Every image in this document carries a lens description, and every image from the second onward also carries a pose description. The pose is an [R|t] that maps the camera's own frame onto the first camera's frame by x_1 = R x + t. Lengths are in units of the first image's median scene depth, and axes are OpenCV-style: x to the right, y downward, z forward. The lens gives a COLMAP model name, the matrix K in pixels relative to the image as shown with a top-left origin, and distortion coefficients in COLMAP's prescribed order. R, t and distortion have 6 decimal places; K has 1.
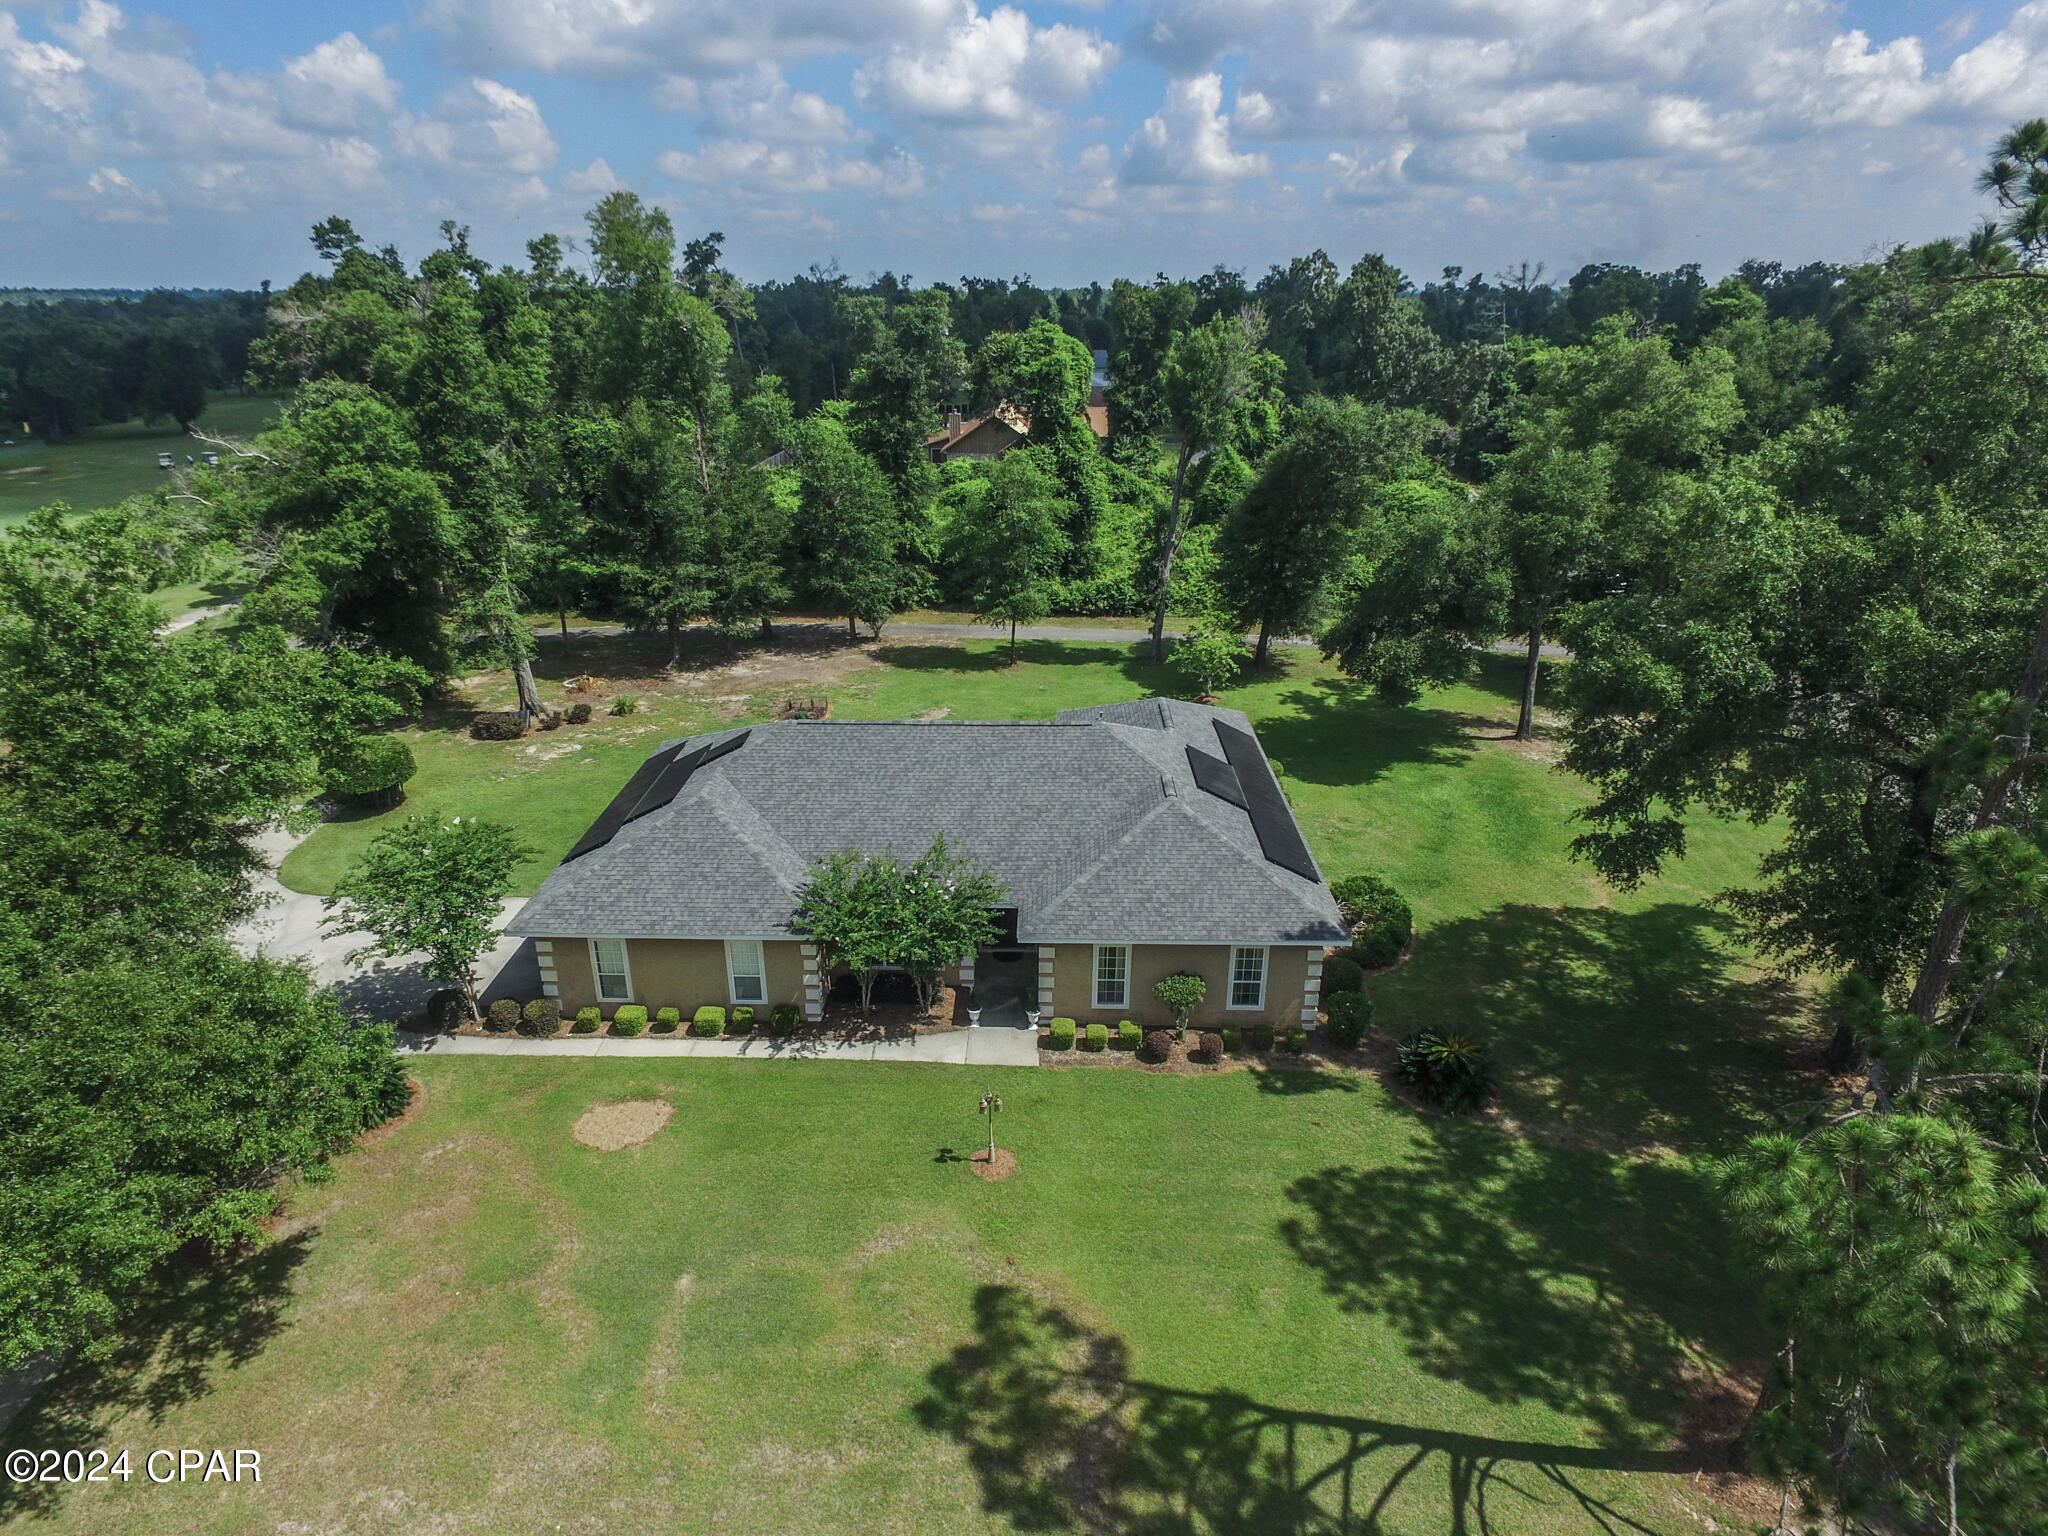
lens RADIAL K [[1193.0, 0, 1007.8], [0, 1193.0, 774.4], [0, 0, 1]] dist [-0.005962, 0.010589]
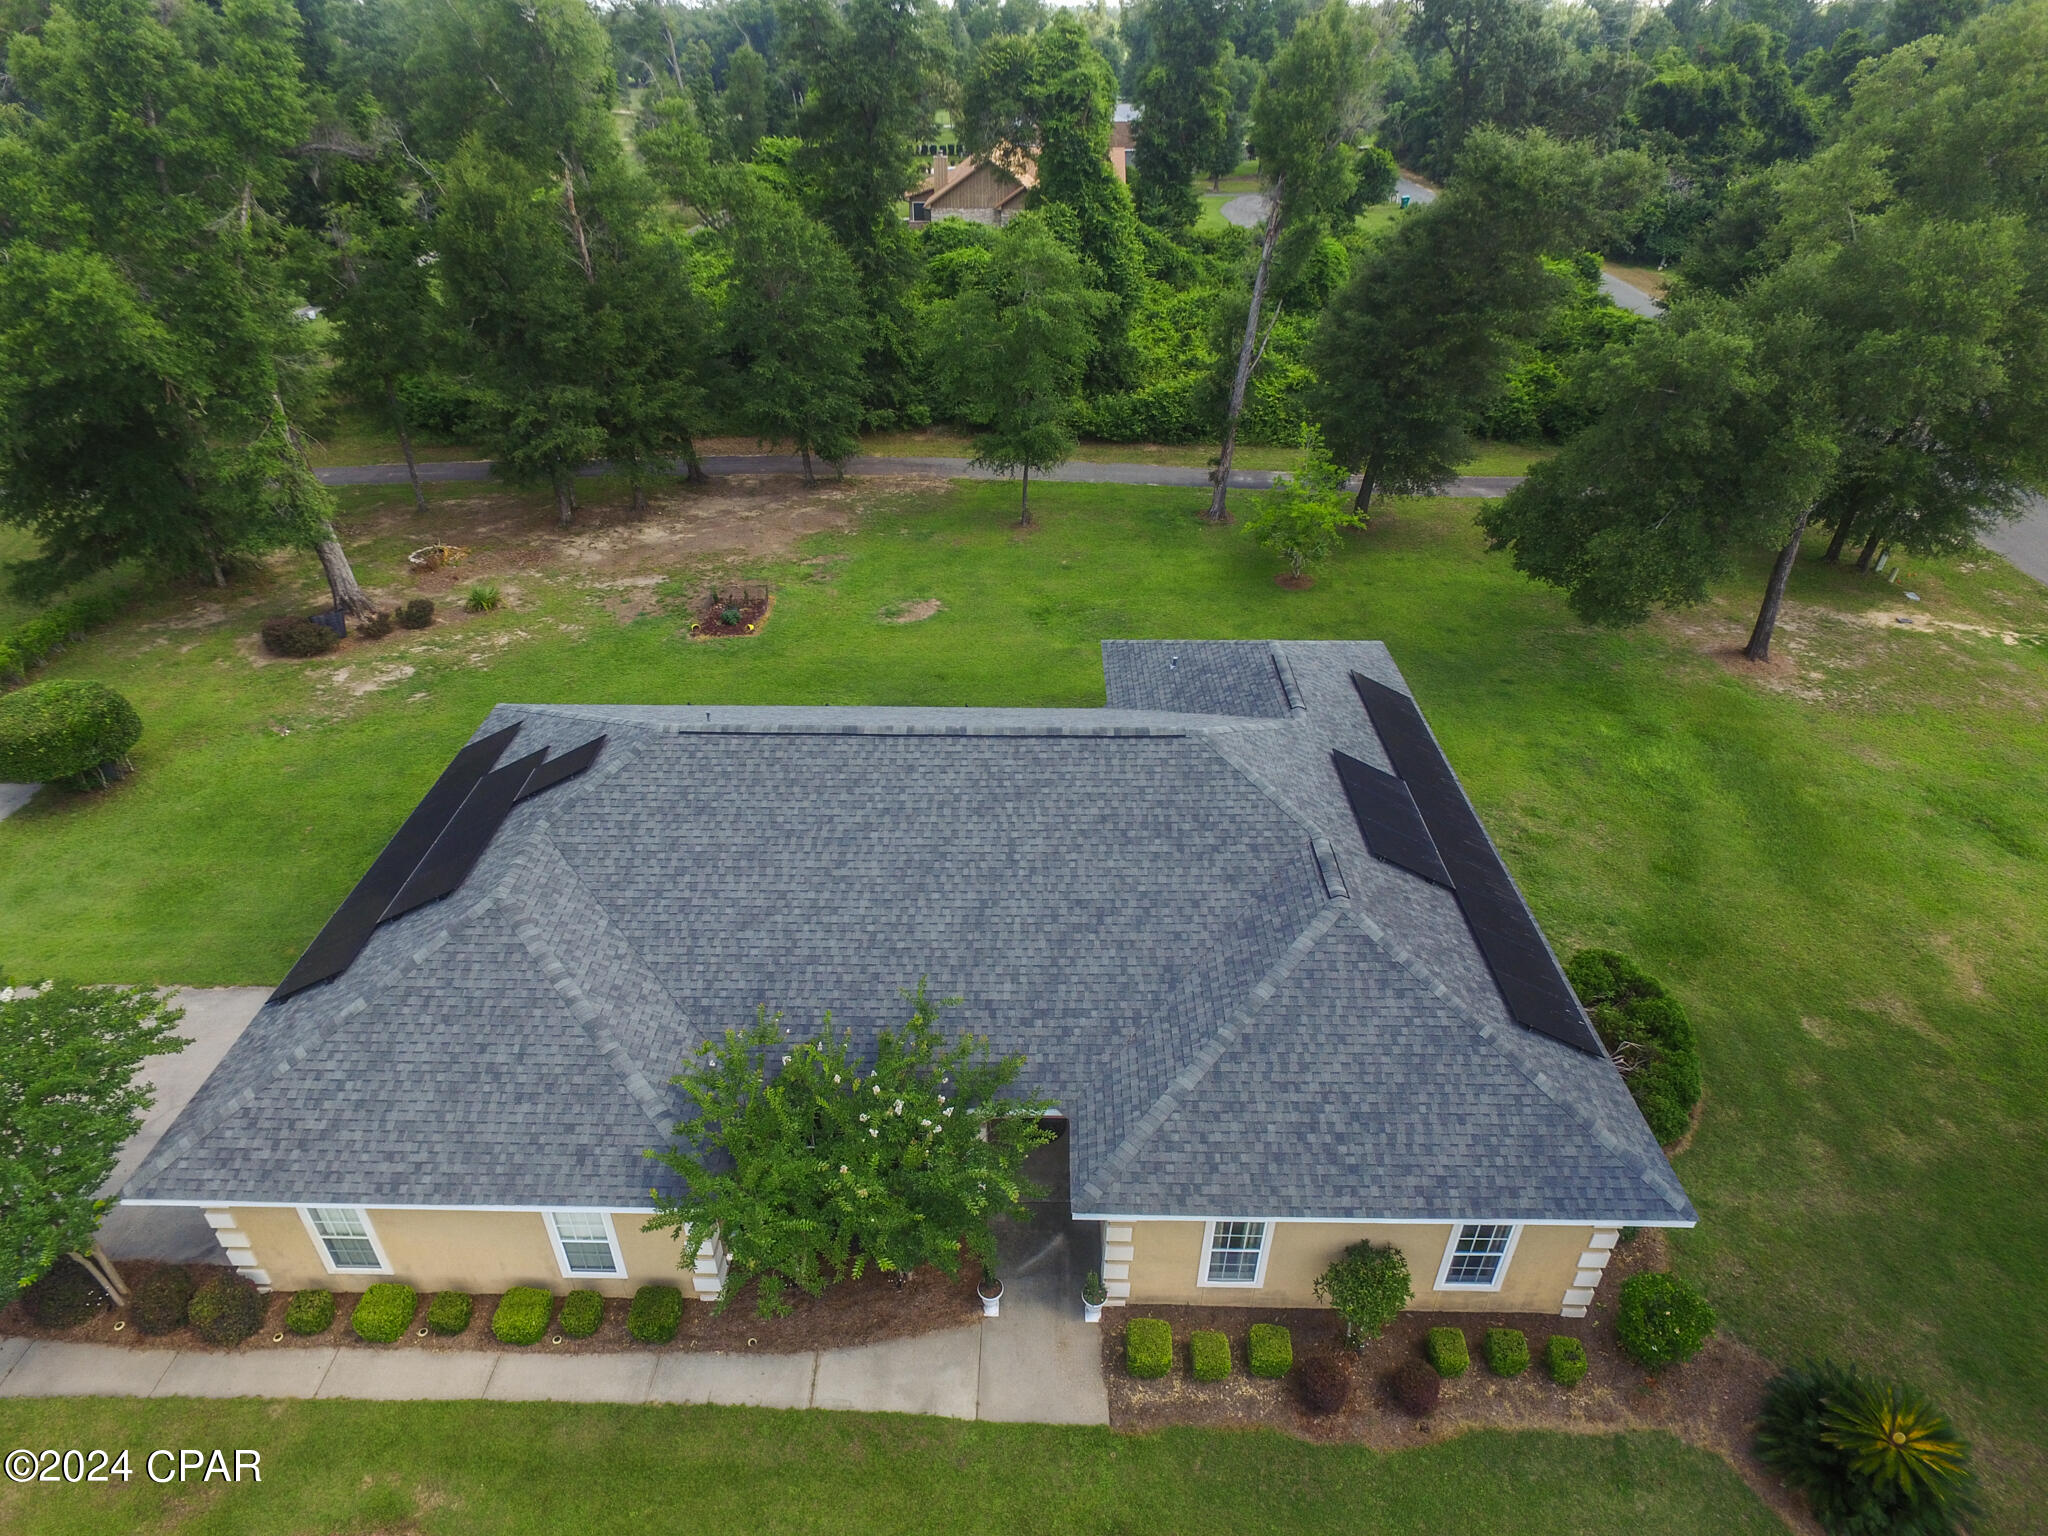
lens RADIAL K [[1193.0, 0, 1008.5], [0, 1193.0, 773.6], [0, 0, 1]] dist [-0.005962, 0.010589]
pose [[0.999966, -0.003078, 0.007704, -0.021580], [0.001608, 0.982925, 0.184001, -0.137877], [-0.008139, -0.183983, 0.982896, 0.447640]]
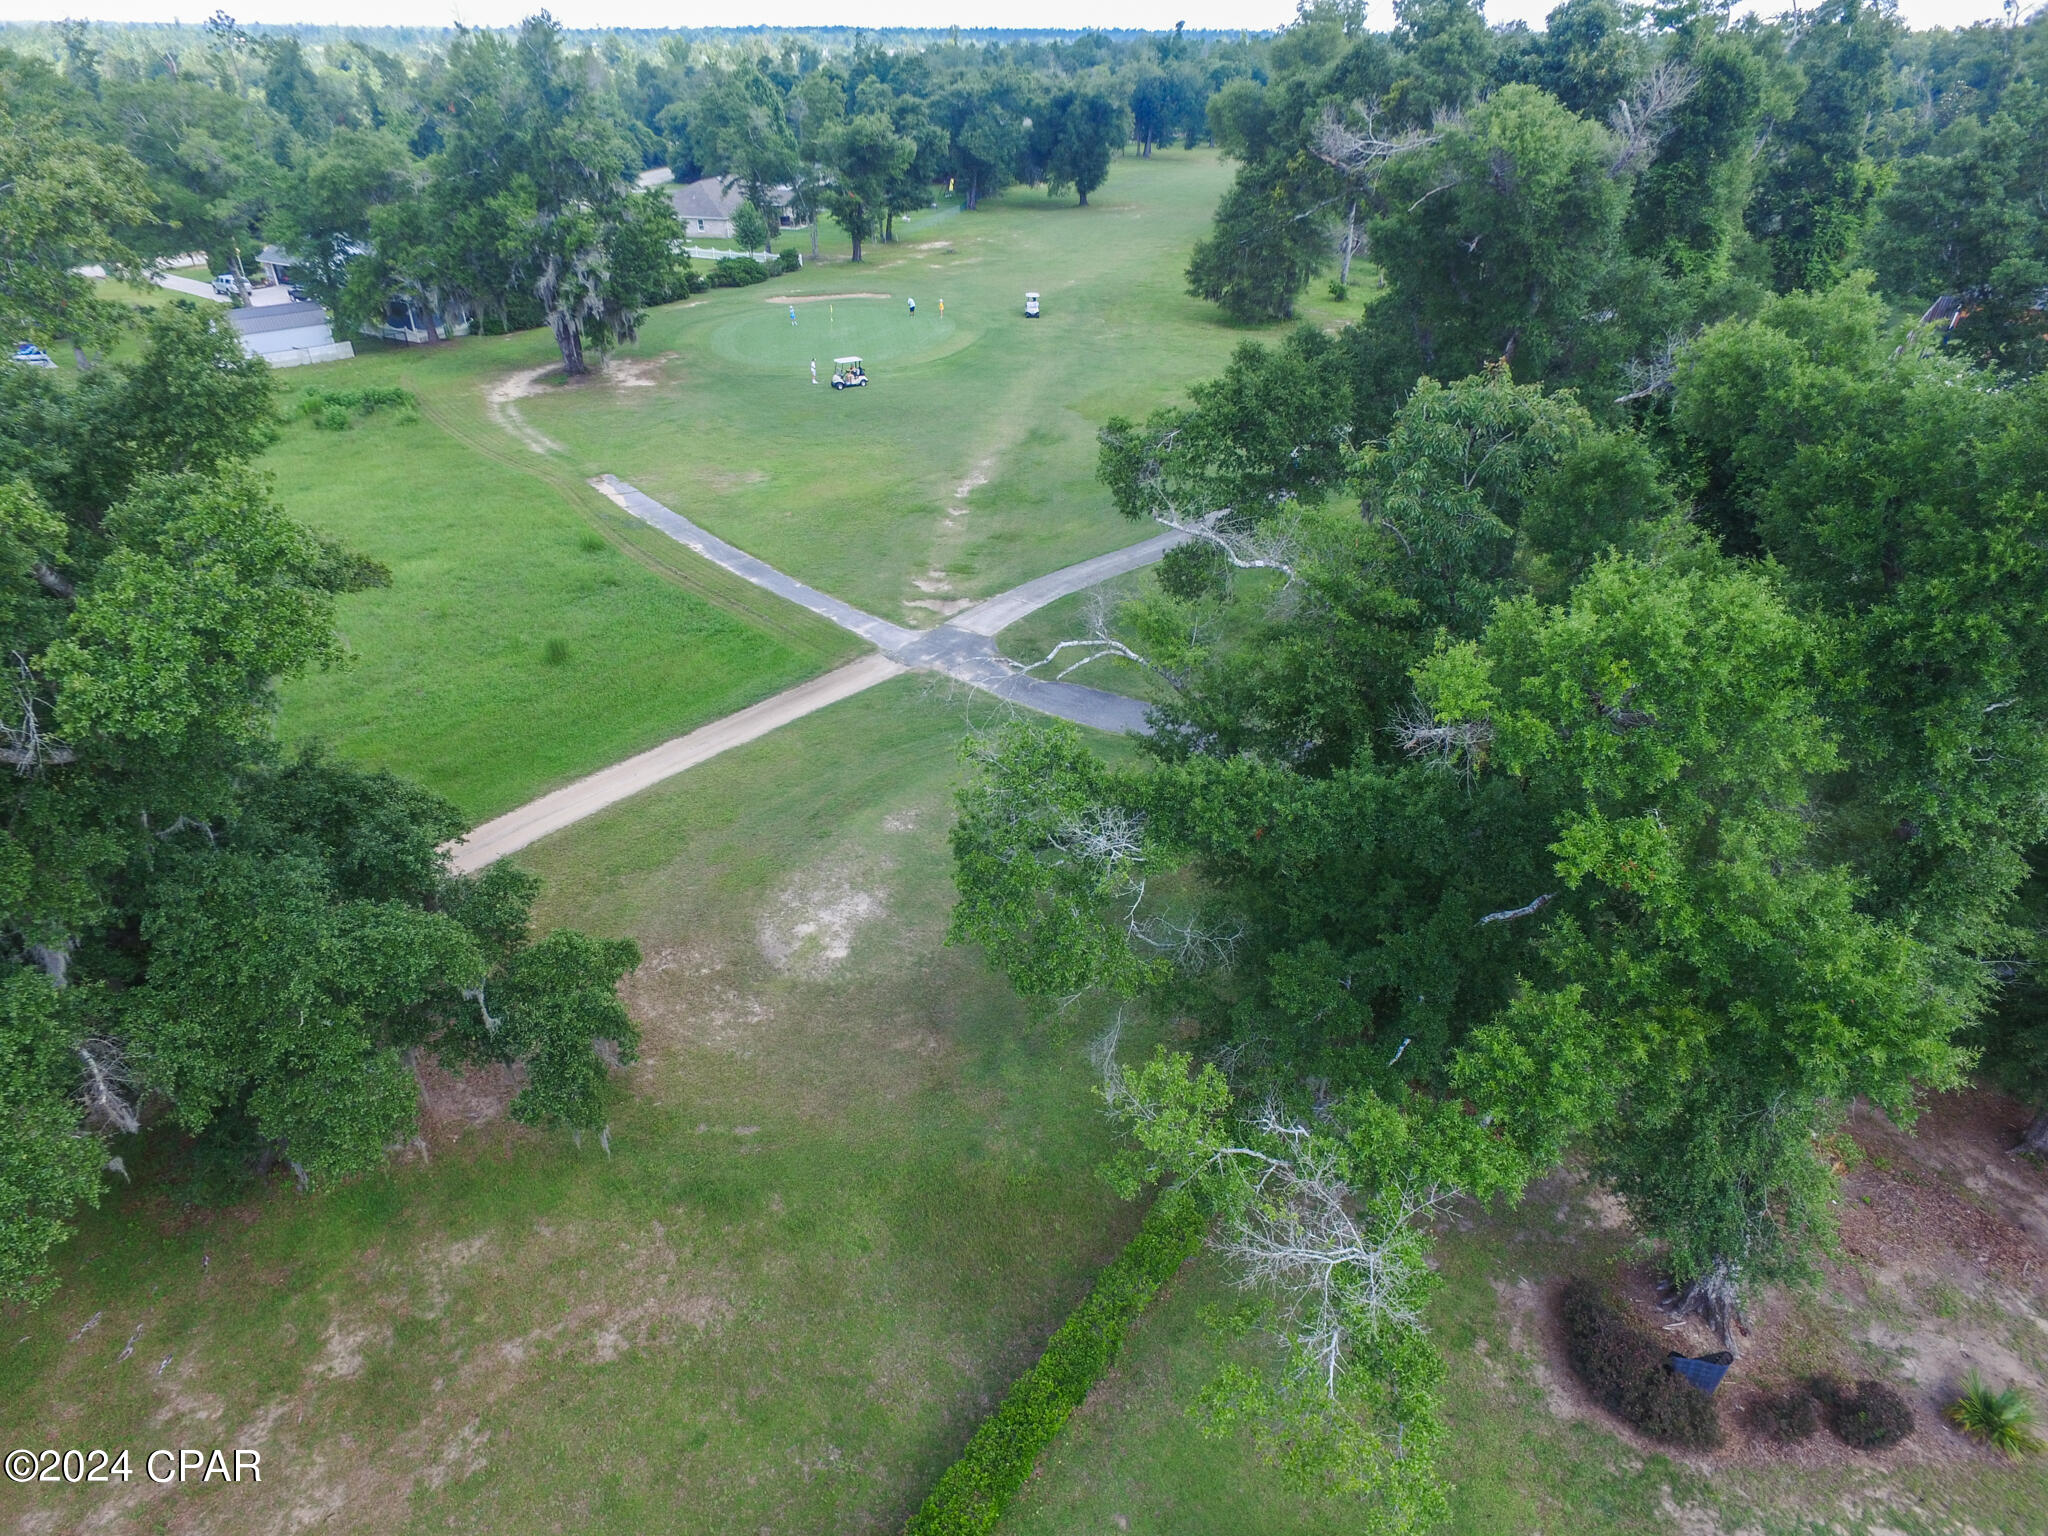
lens RADIAL K [[1193.0, 0, 1008.5], [0, 1193.0, 768.8], [0, 0, 1]] dist [-0.005962, 0.010589]
pose [[0.803209, 0.319852, -0.502543, -0.705115], [-0.231821, 0.944954, 0.230915, -0.402166], [0.548738, -0.068973, 0.833144, 0.909524]]
